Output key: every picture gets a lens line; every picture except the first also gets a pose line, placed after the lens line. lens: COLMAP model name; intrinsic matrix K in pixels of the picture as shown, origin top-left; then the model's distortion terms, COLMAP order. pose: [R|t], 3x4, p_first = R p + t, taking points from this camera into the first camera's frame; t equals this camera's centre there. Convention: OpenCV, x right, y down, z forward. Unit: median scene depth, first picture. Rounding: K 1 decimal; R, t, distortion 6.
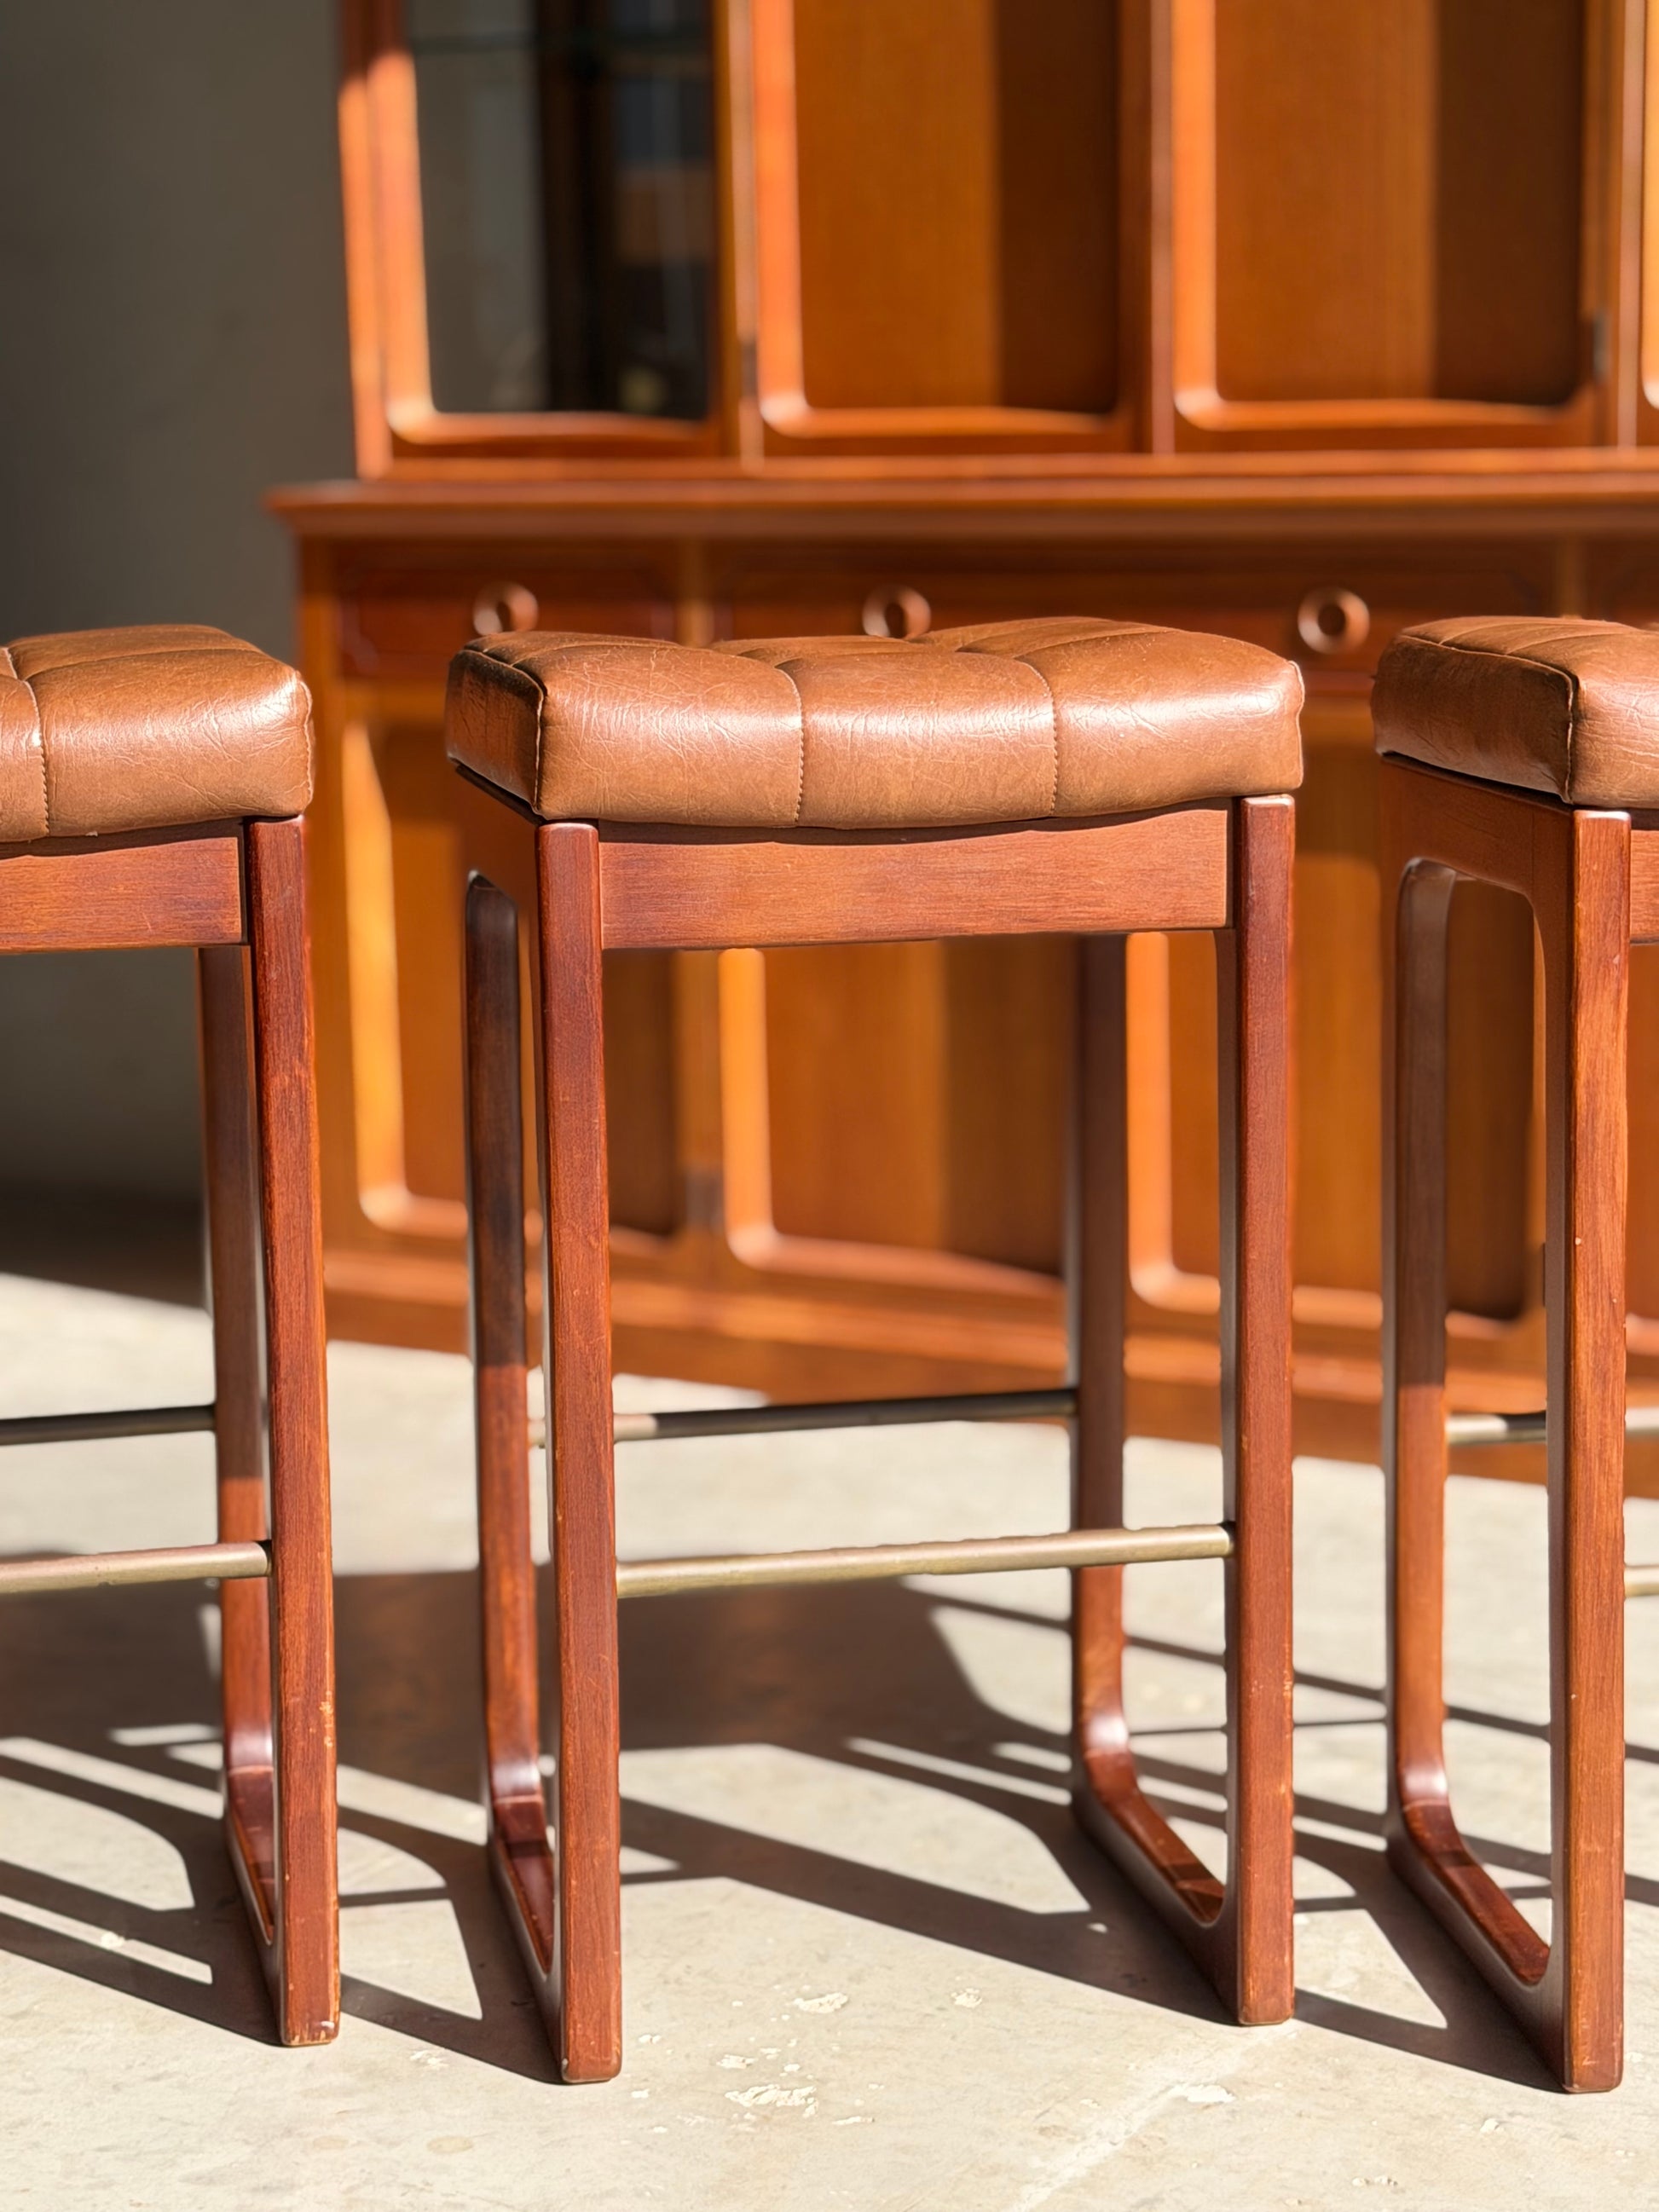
lens RADIAL K [[4370.9, 0, 823.7], [0, 4370.9, 1063.1], [0, 0, 1]] dist [0.124205, 0.037567]
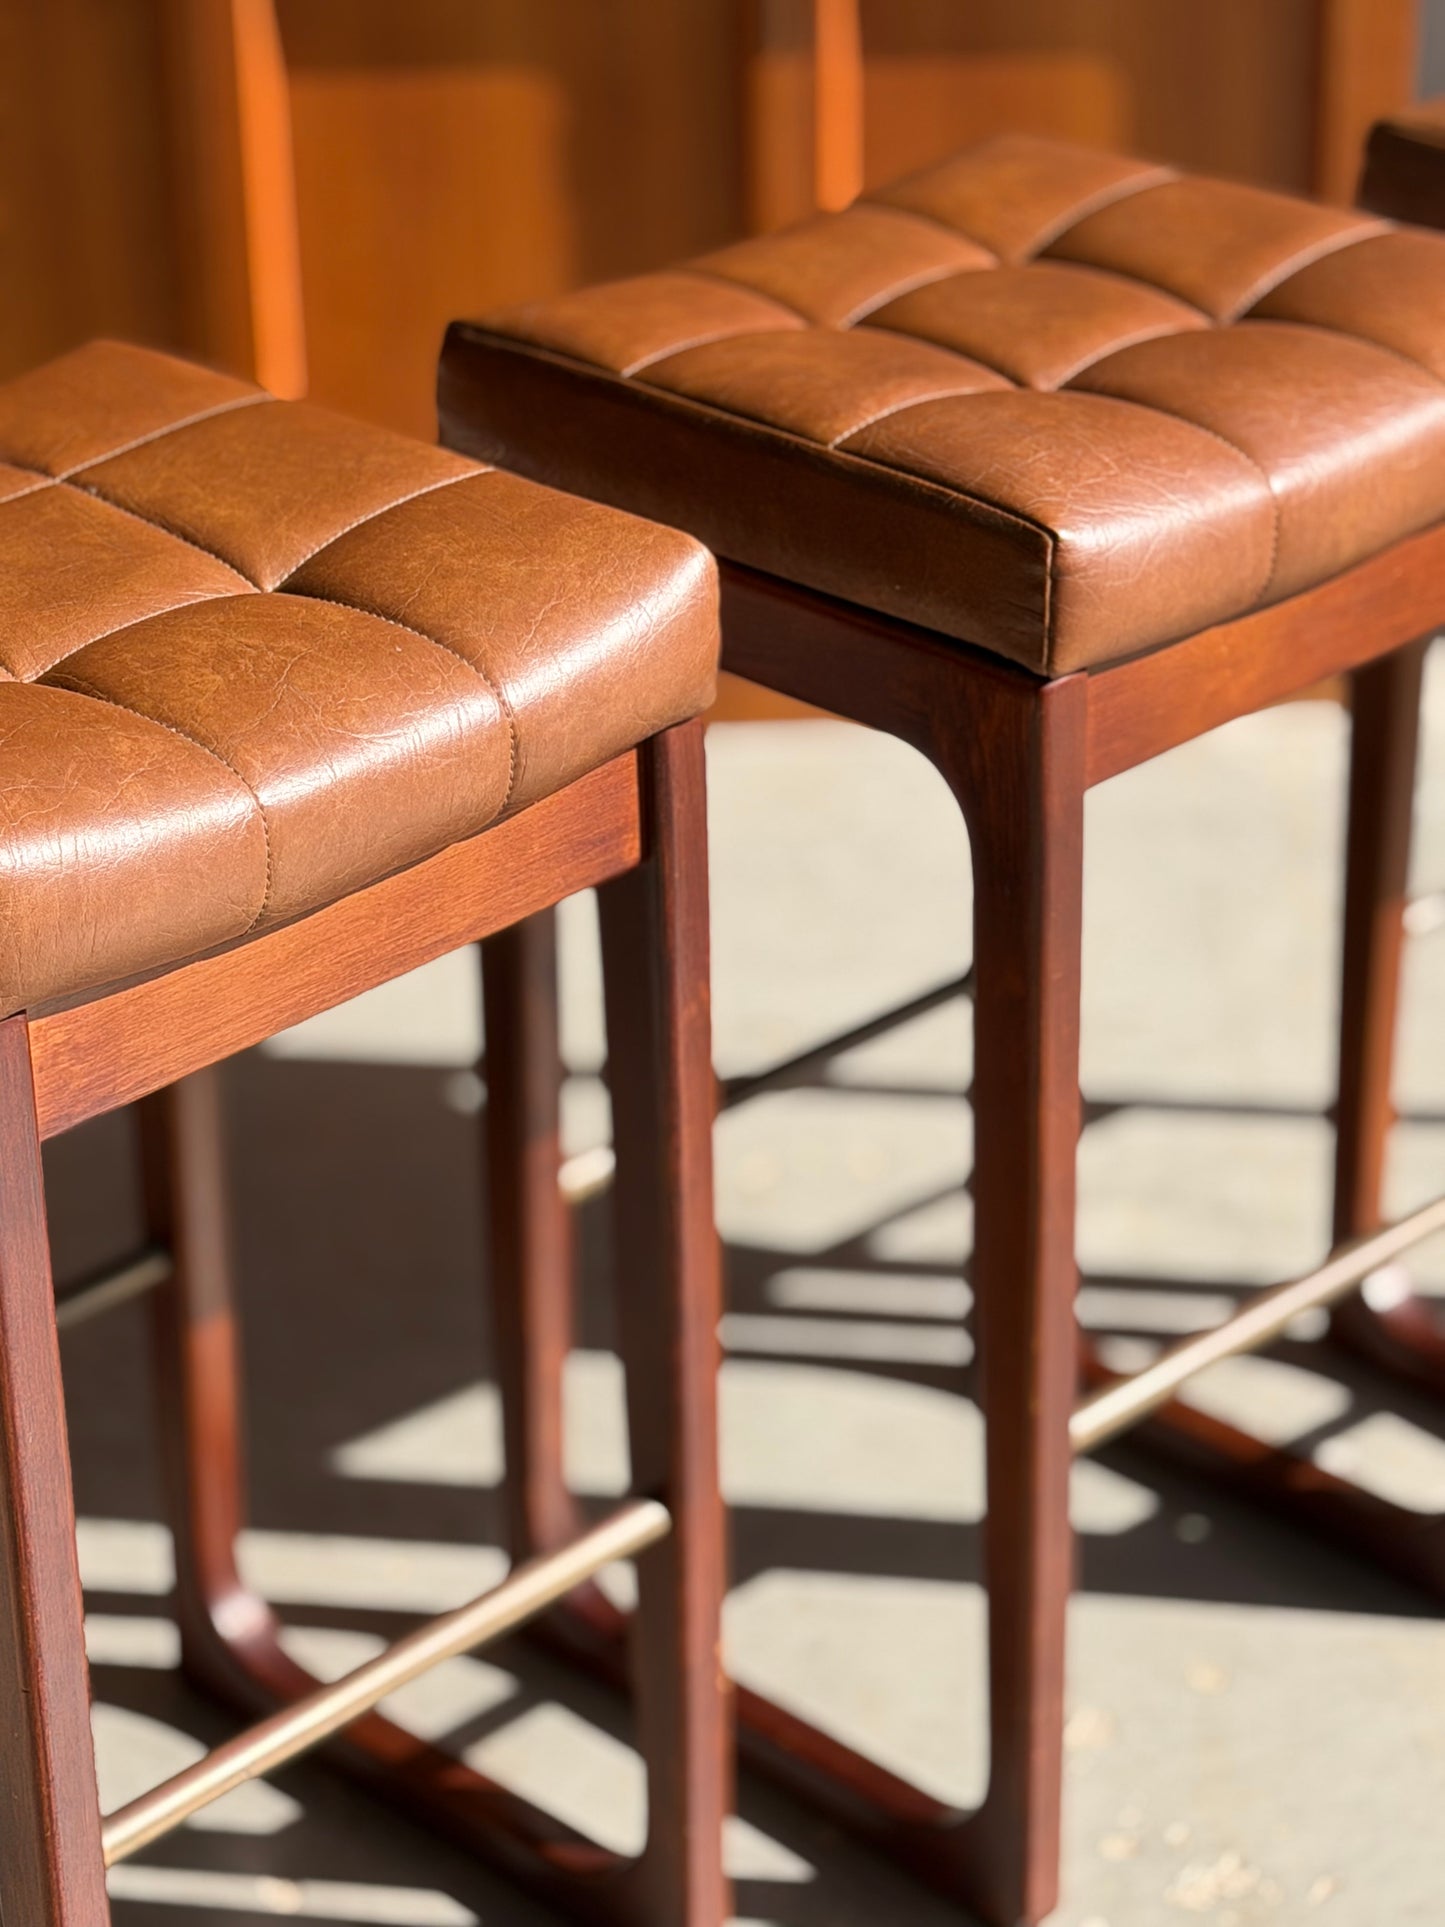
lens RADIAL K [[4799.7, 0, 719.1], [0, 4799.7, 990.8], [0, 0, 1]] dist [0.115979, -0.046204]
pose [[0.836867, -0.249852, 0.487061, -0.561205], [0.085831, 0.938646, 0.334030, -0.302801], [-0.540636, -0.237734, 0.806967, 0.268768]]
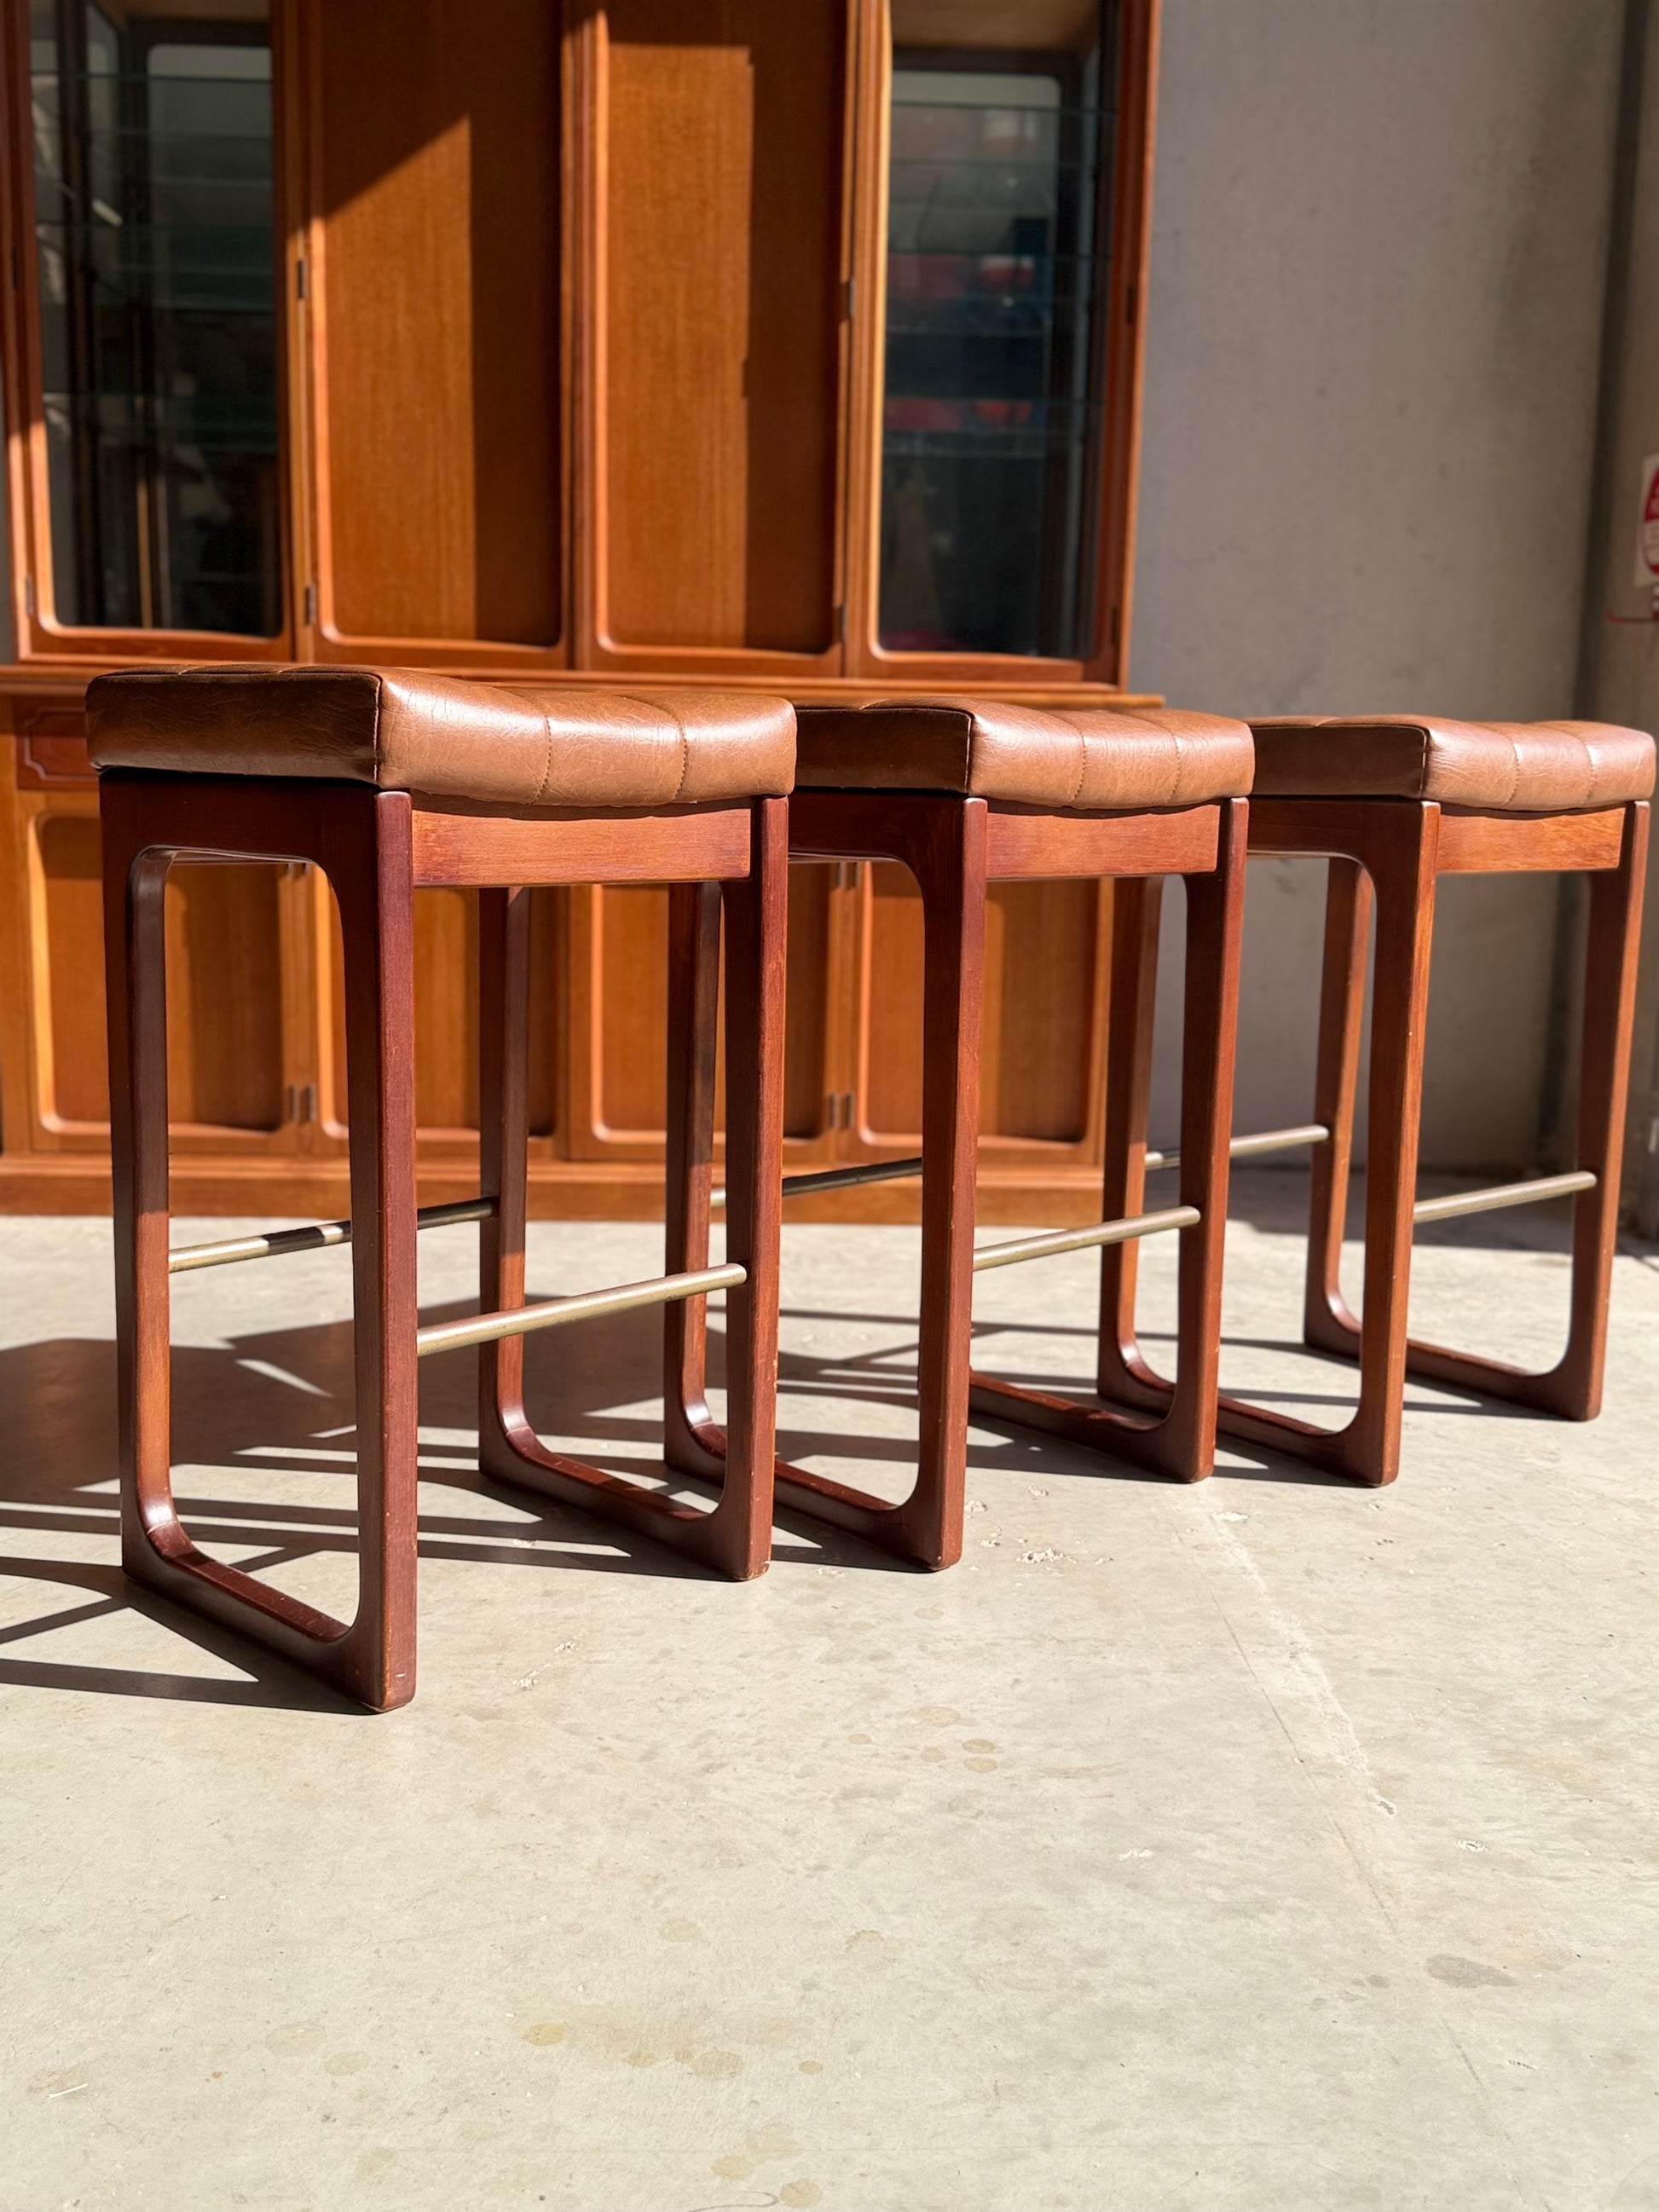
lens RADIAL K [[2129.9, 0, 829.3], [0, 2129.9, 1101.0], [0, 0, 1]] dist [0.182775, -0.436685]
pose [[0.839907, -0.049515, 0.540468, -0.524962], [0.045017, 0.998754, 0.021542, 0.037120], [-0.540861, 0.006238, 0.841089, 0.345918]]
